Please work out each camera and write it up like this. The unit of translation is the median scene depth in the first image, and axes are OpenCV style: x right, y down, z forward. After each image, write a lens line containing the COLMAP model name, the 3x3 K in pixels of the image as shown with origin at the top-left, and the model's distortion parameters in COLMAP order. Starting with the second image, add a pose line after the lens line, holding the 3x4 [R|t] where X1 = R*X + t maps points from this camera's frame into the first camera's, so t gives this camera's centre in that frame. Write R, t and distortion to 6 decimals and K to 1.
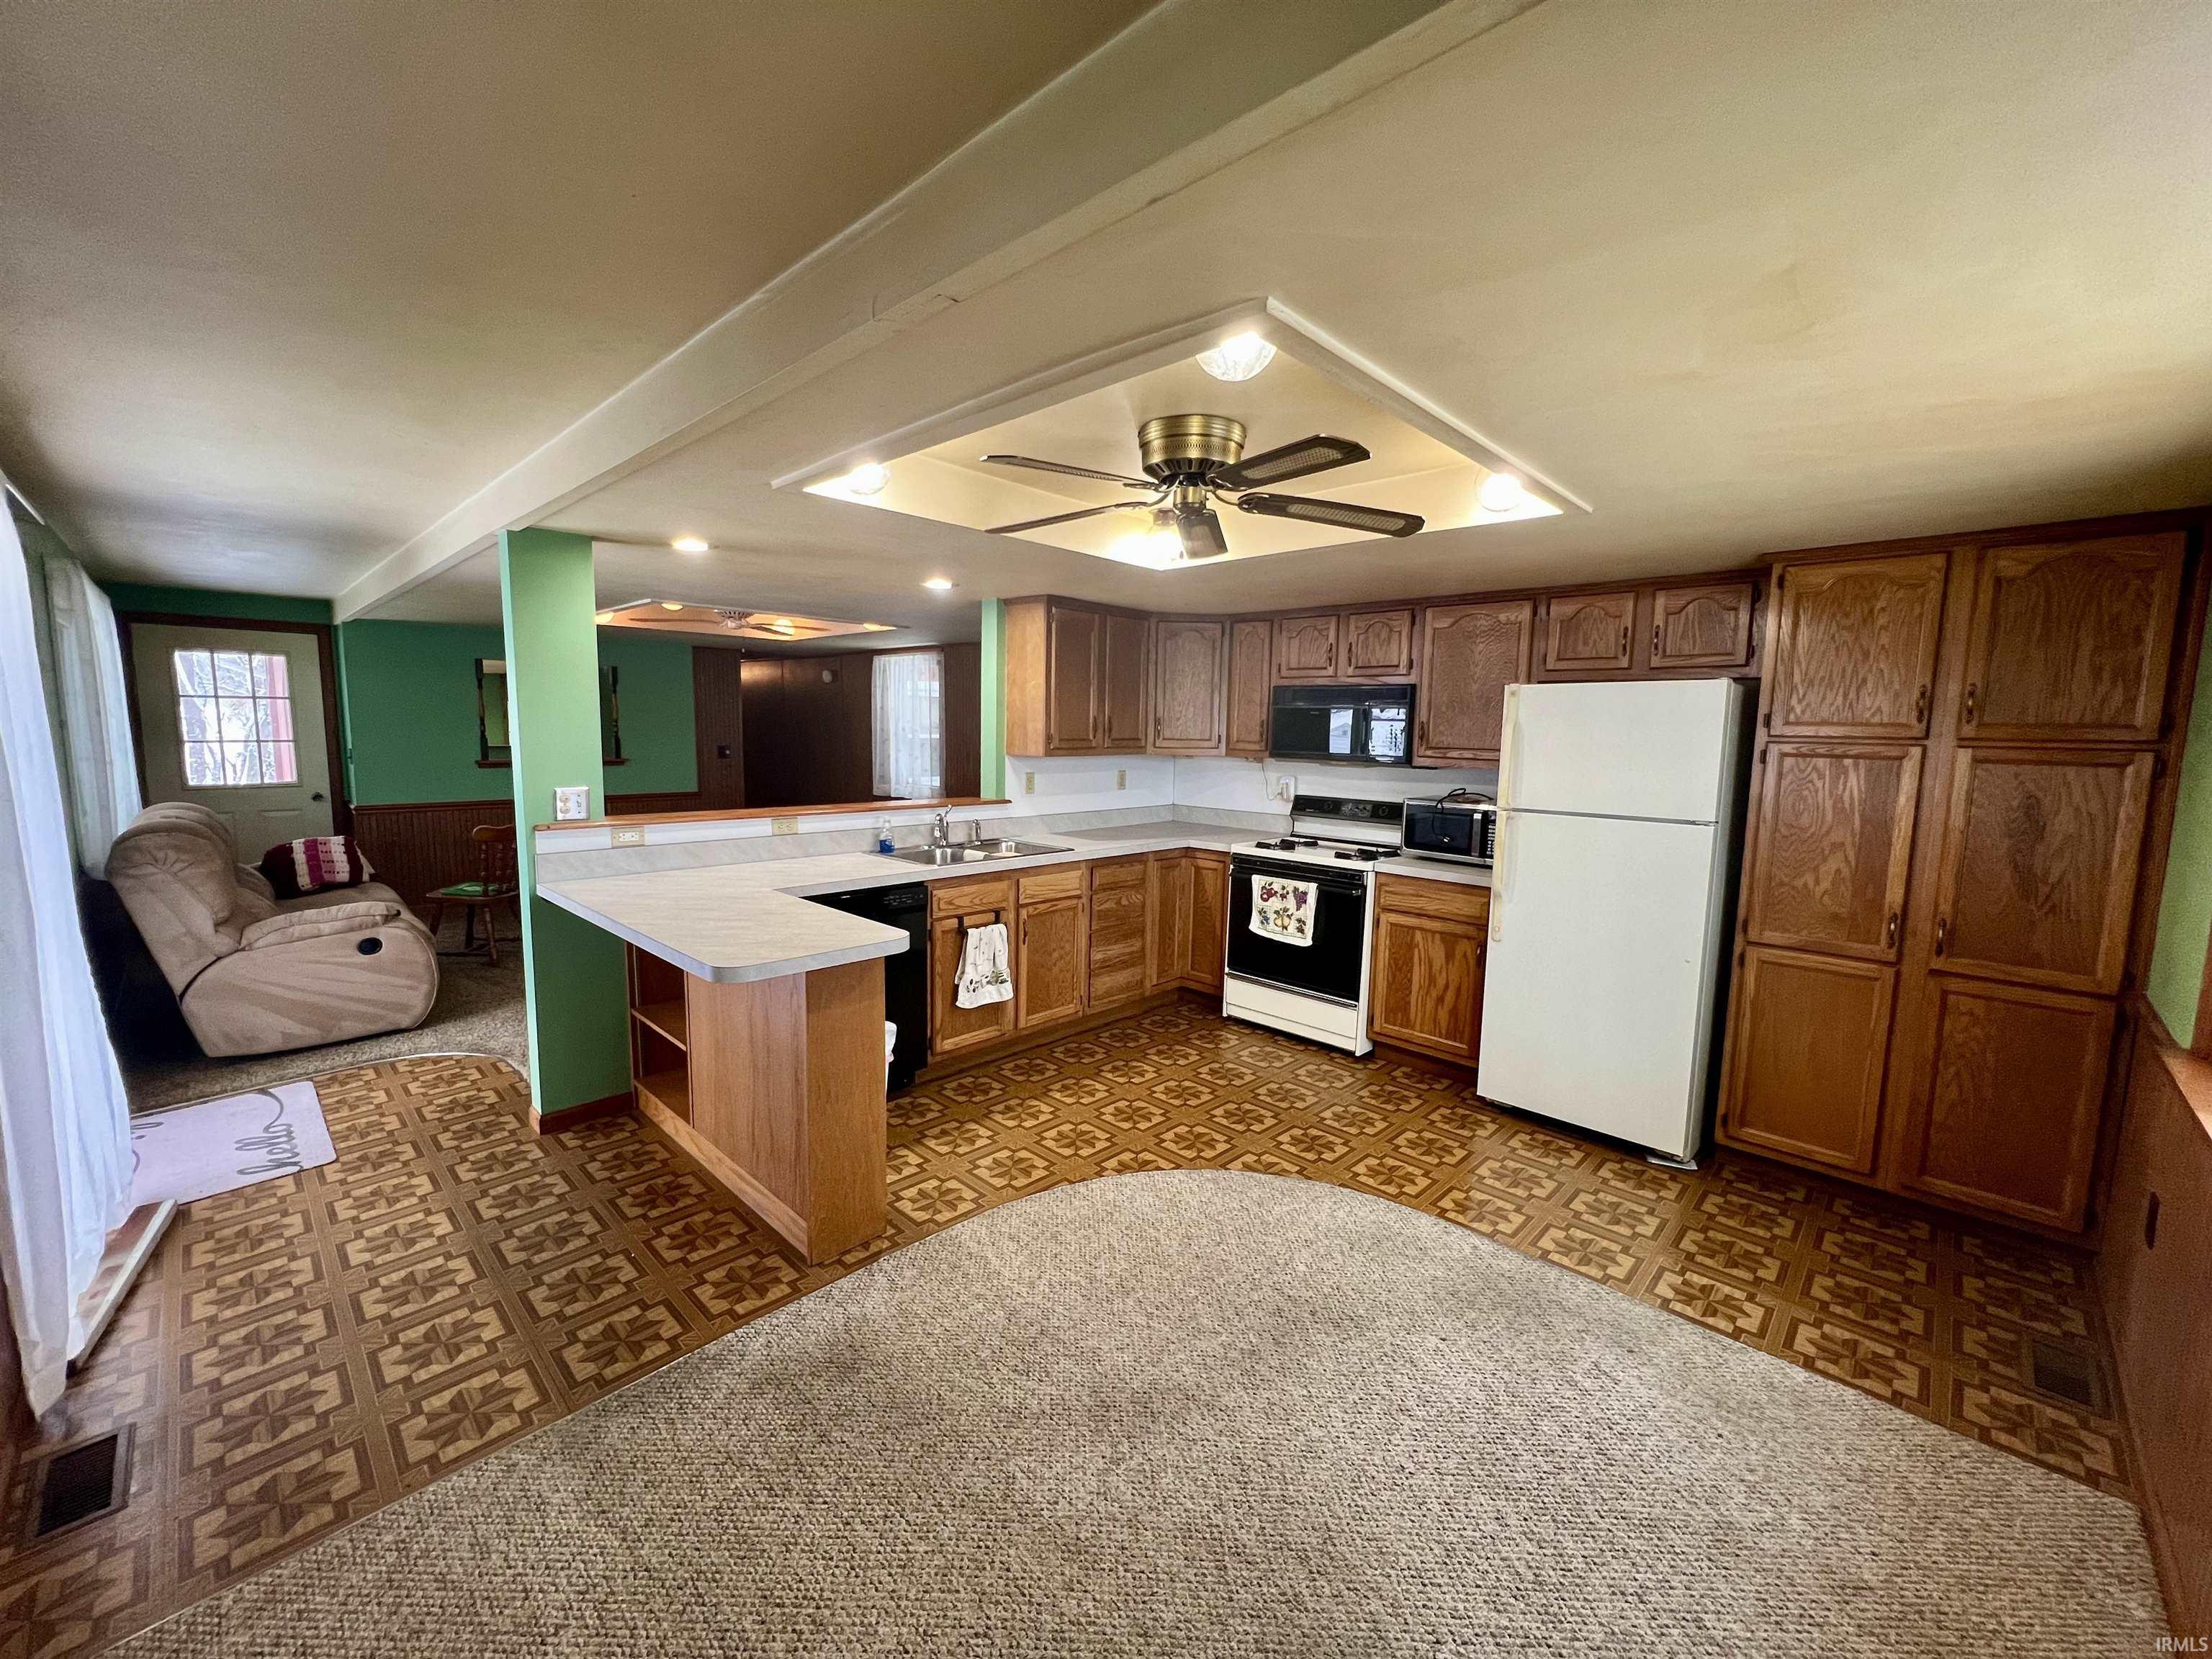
lens RADIAL K [[881.7, 0, 1103.0], [0, 881.7, 826.1], [0, 0, 1]] dist [-0.003637, 0.000843]
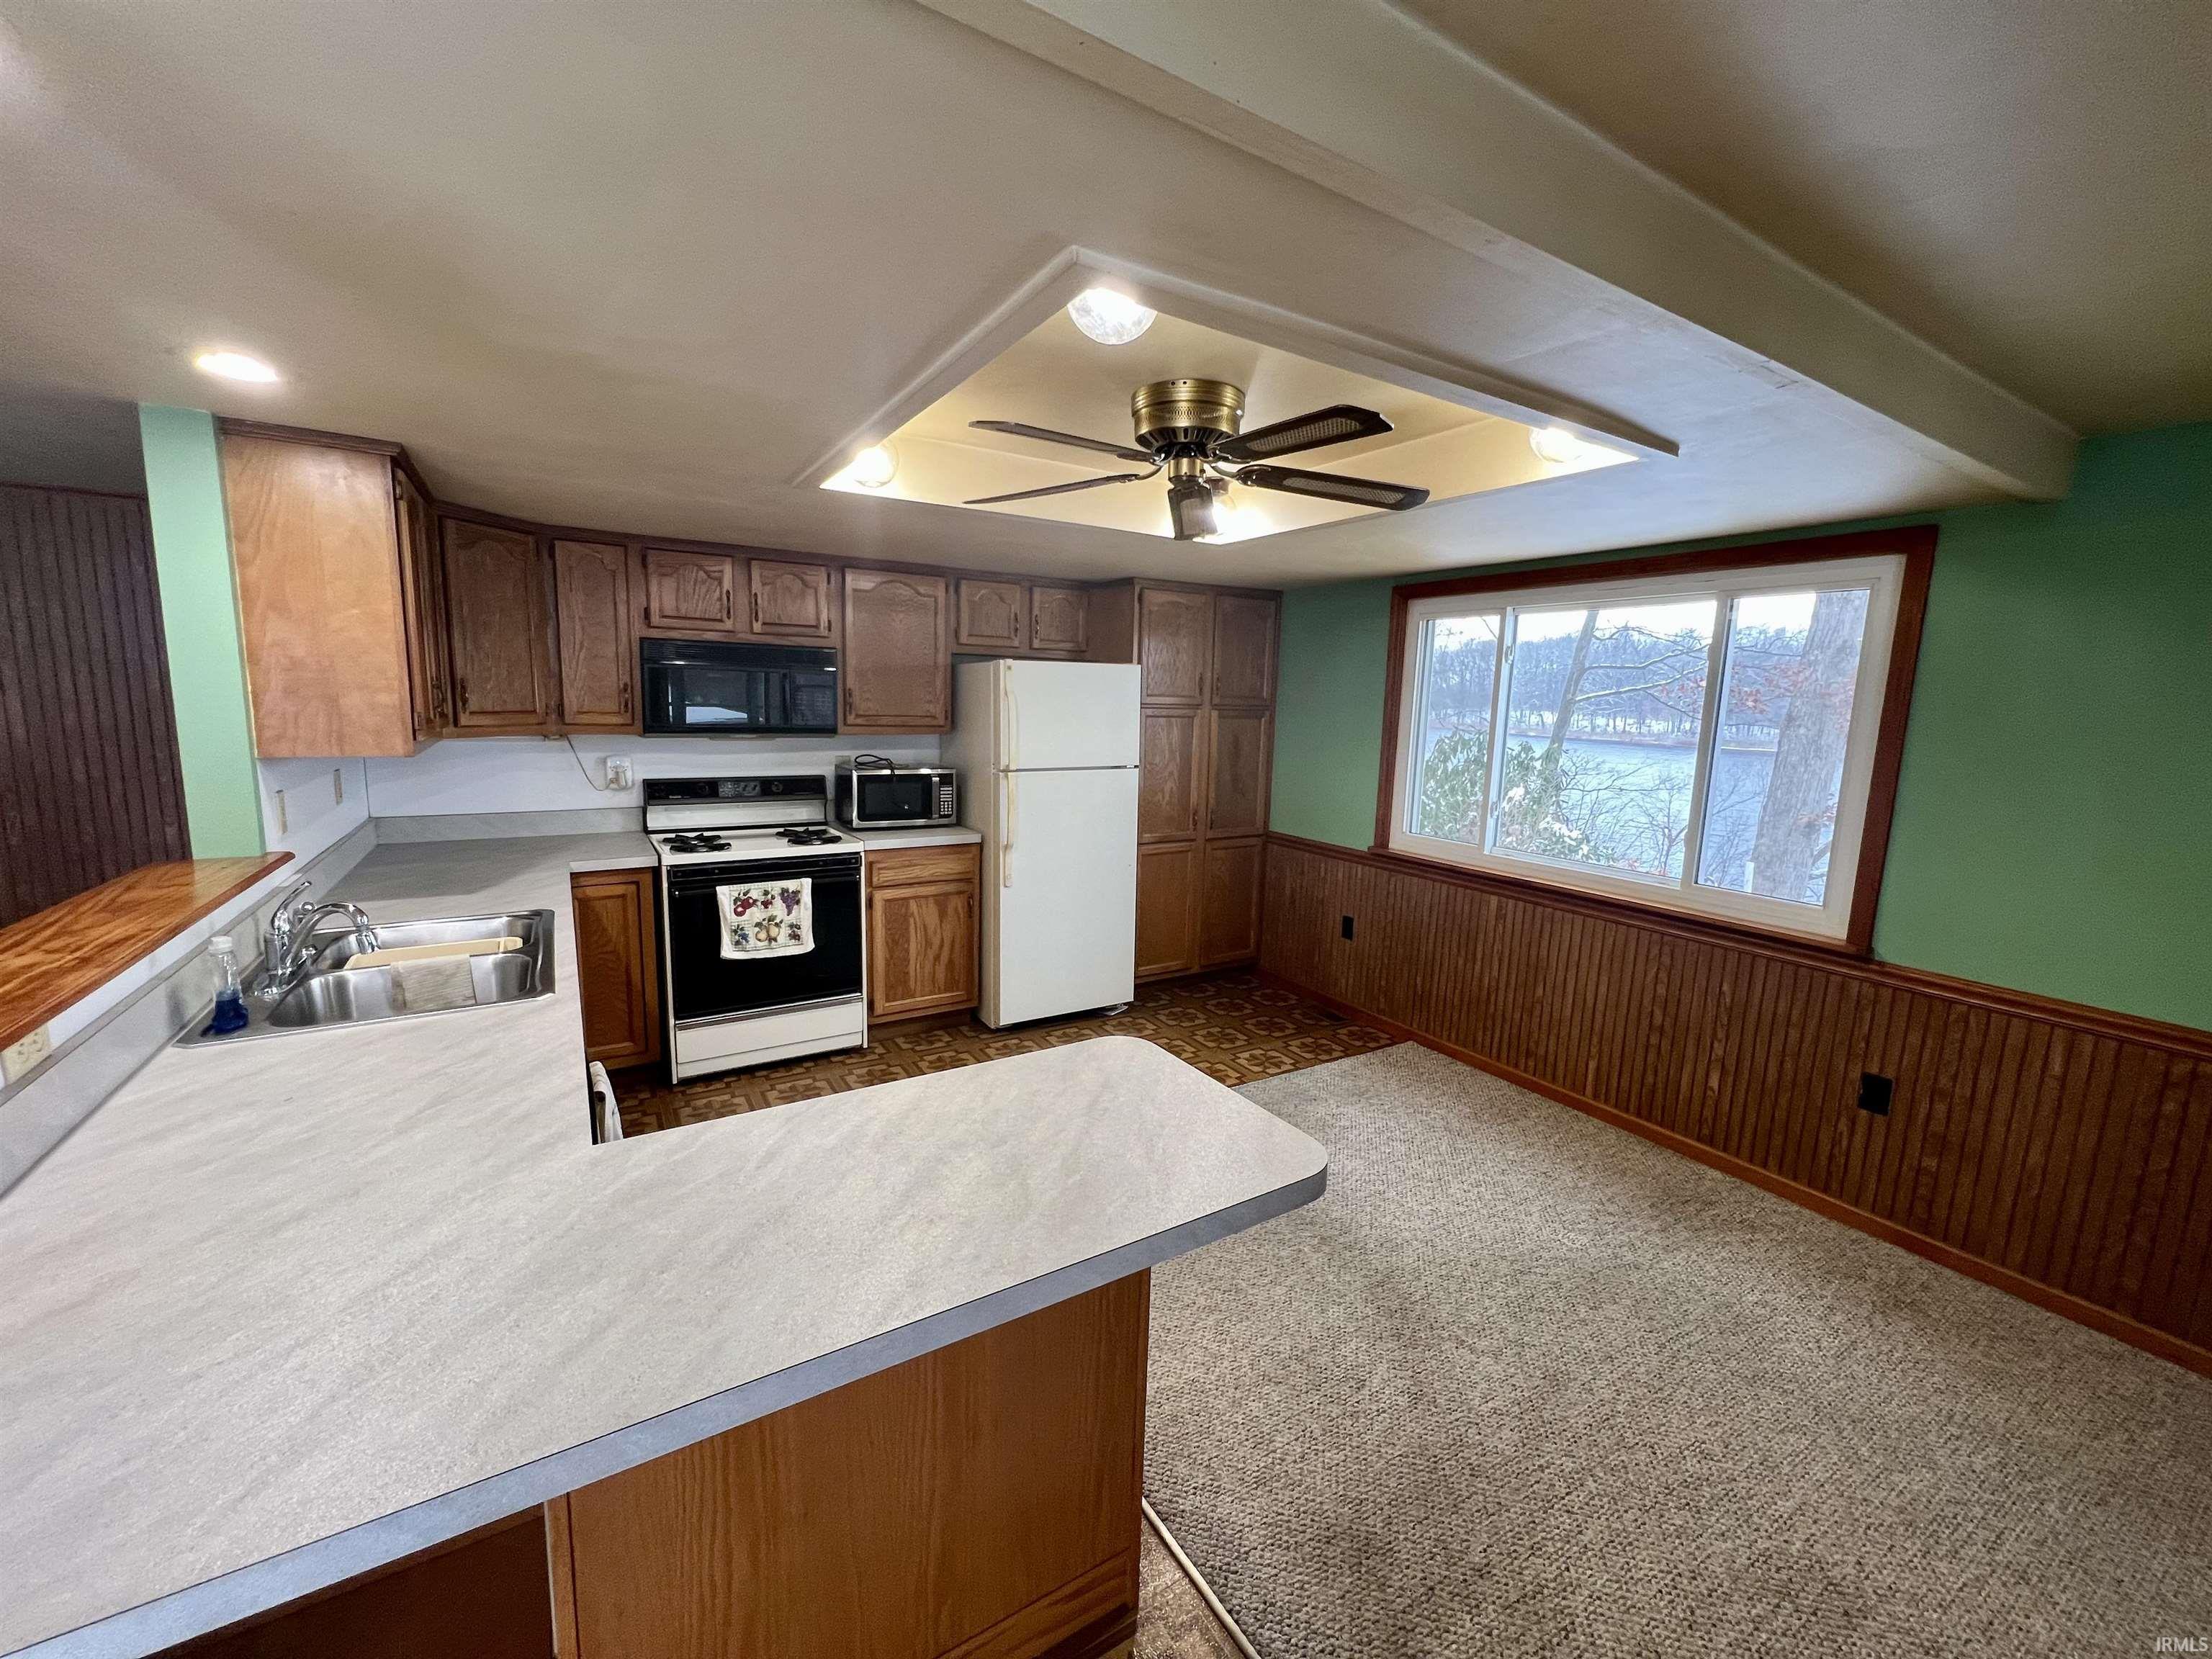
lens RADIAL K [[881.7, 0, 1101.2], [0, 881.7, 826.5], [0, 0, 1]] dist [-0.003637, 0.000843]
pose [[0.250696, -0.156416, 0.955346, -0.647918], [0.089551, 0.986376, 0.137997, -0.100600], [-0.963915, 0.050957, 0.261288, 0.637028]]
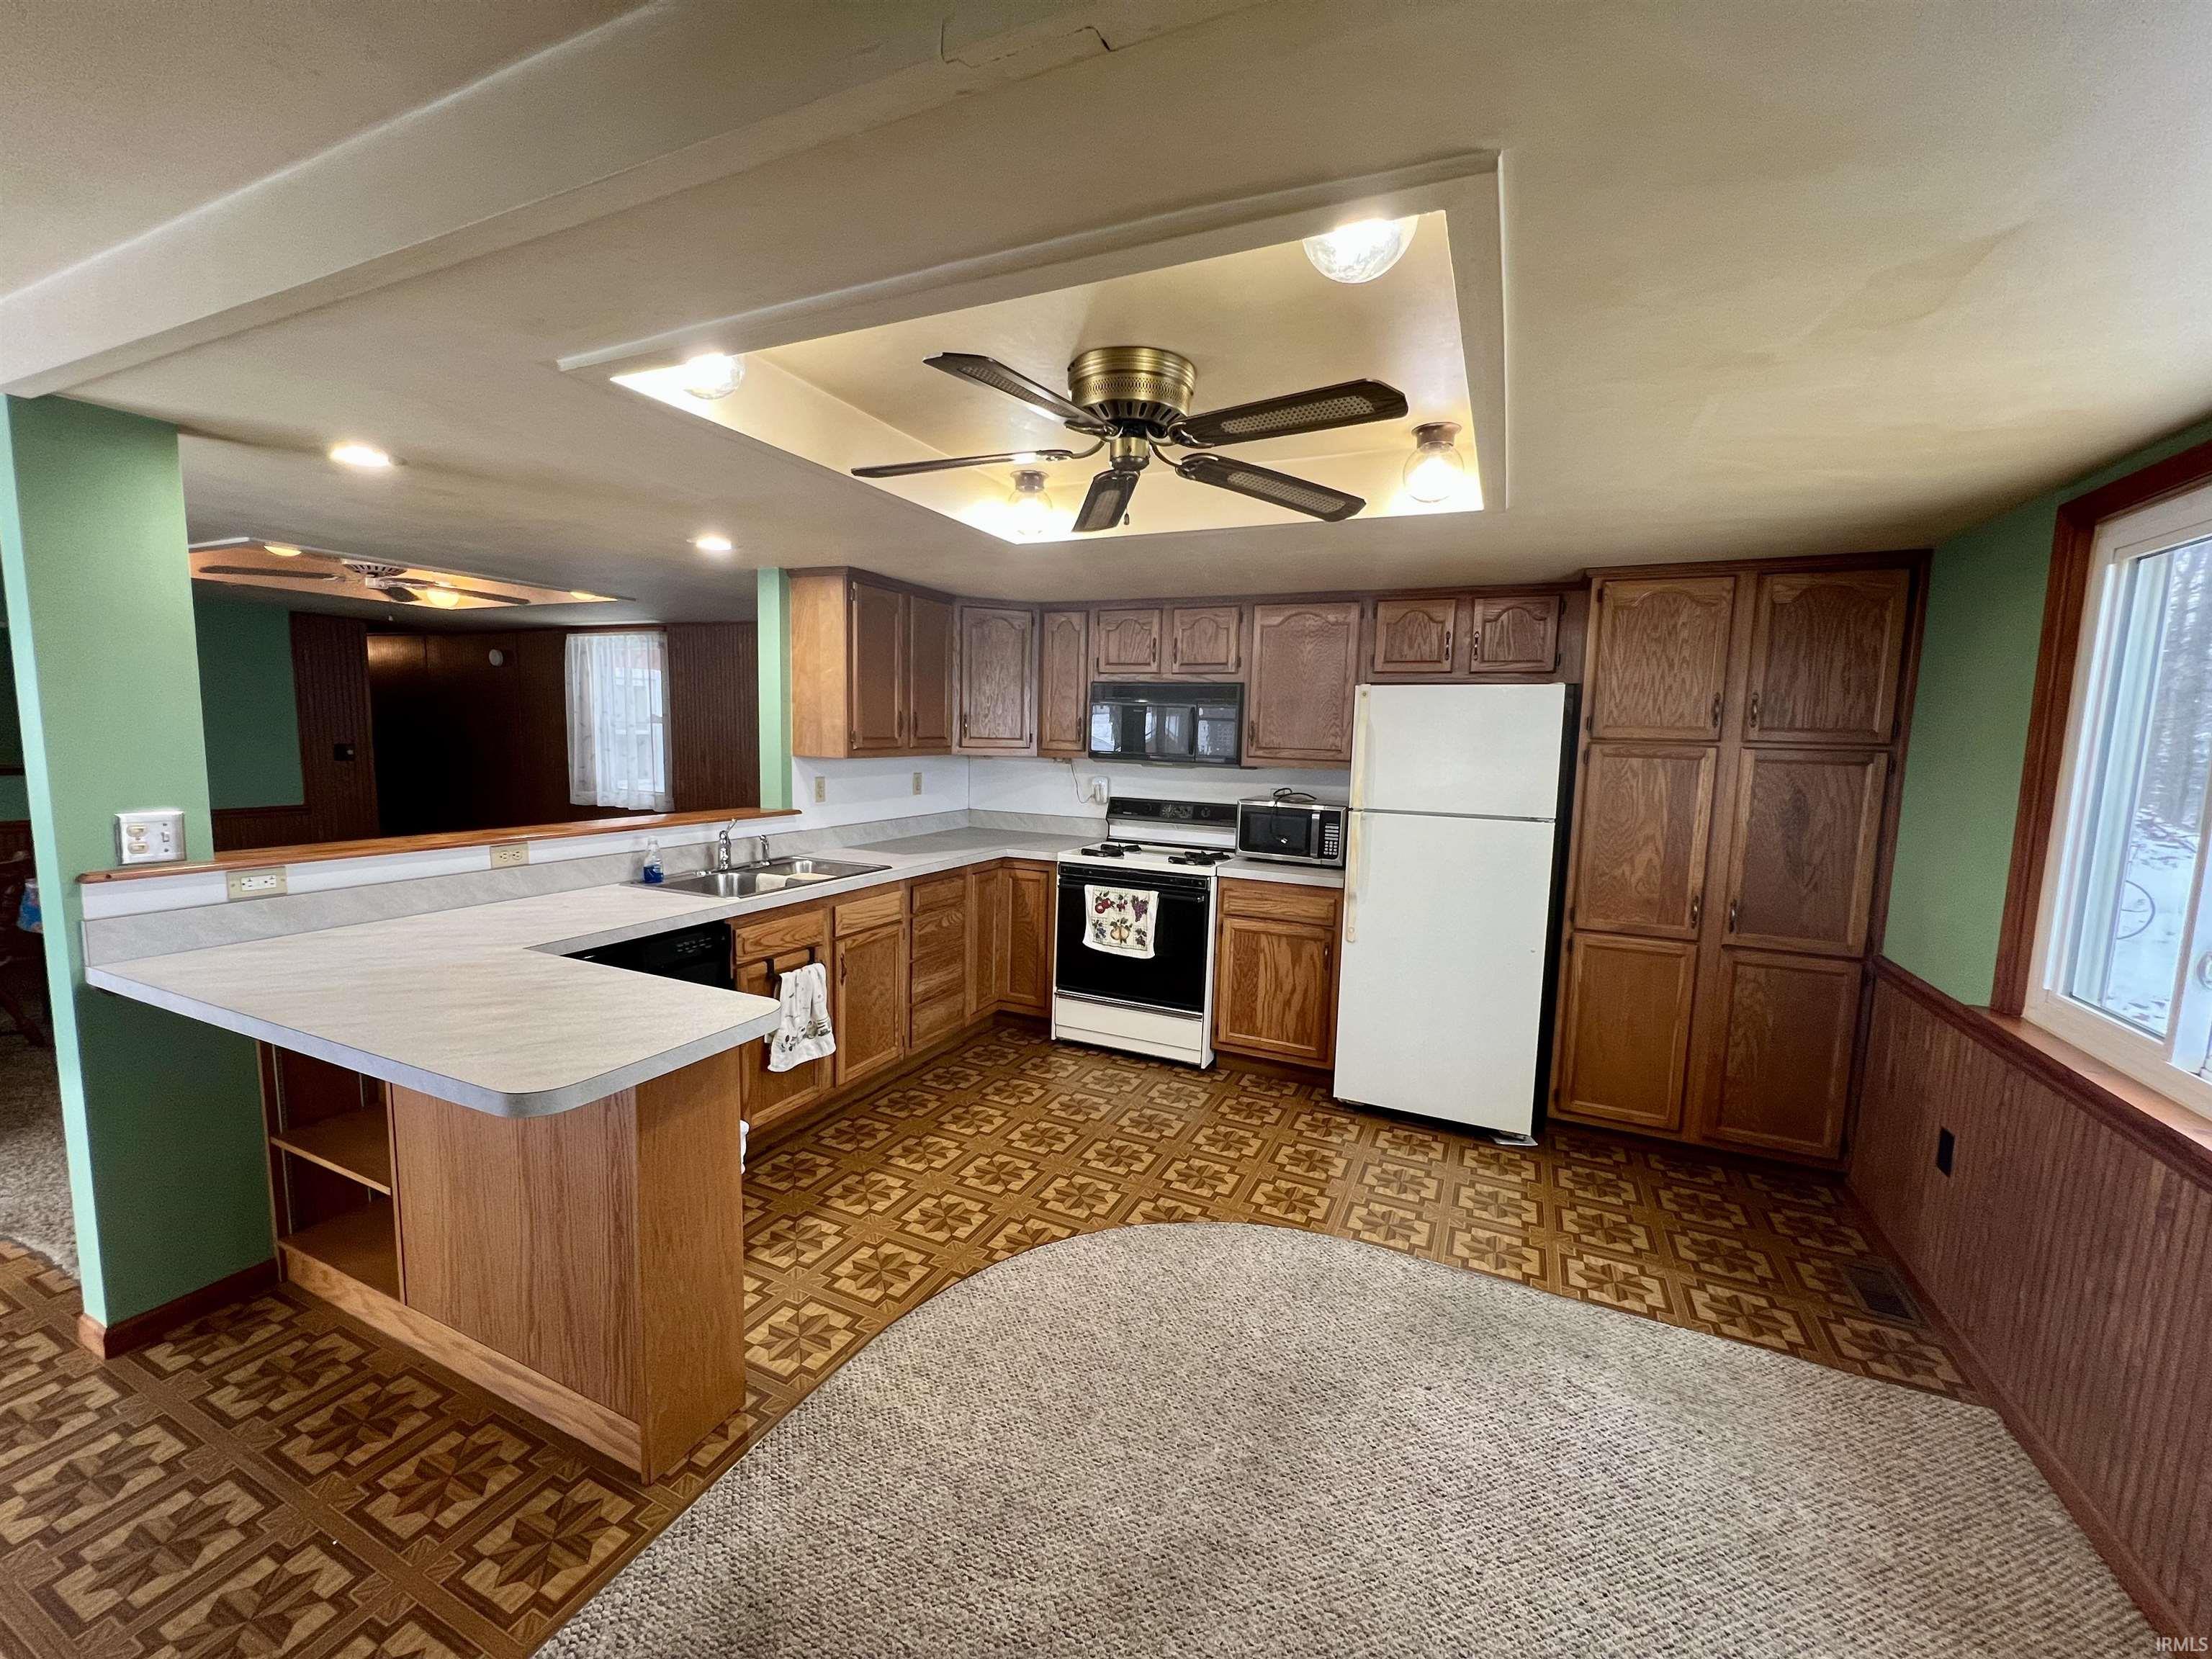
lens RADIAL K [[881.7, 0, 1102.9], [0, 881.7, 826.1], [0, 0, 1]] dist [-0.003637, 0.000843]
pose [[0.944289, -0.029878, 0.327758, -0.154867], [0.028831, 0.999552, 0.008054, -0.018574], [-0.327852, 0.001844, 0.944727, 0.162424]]
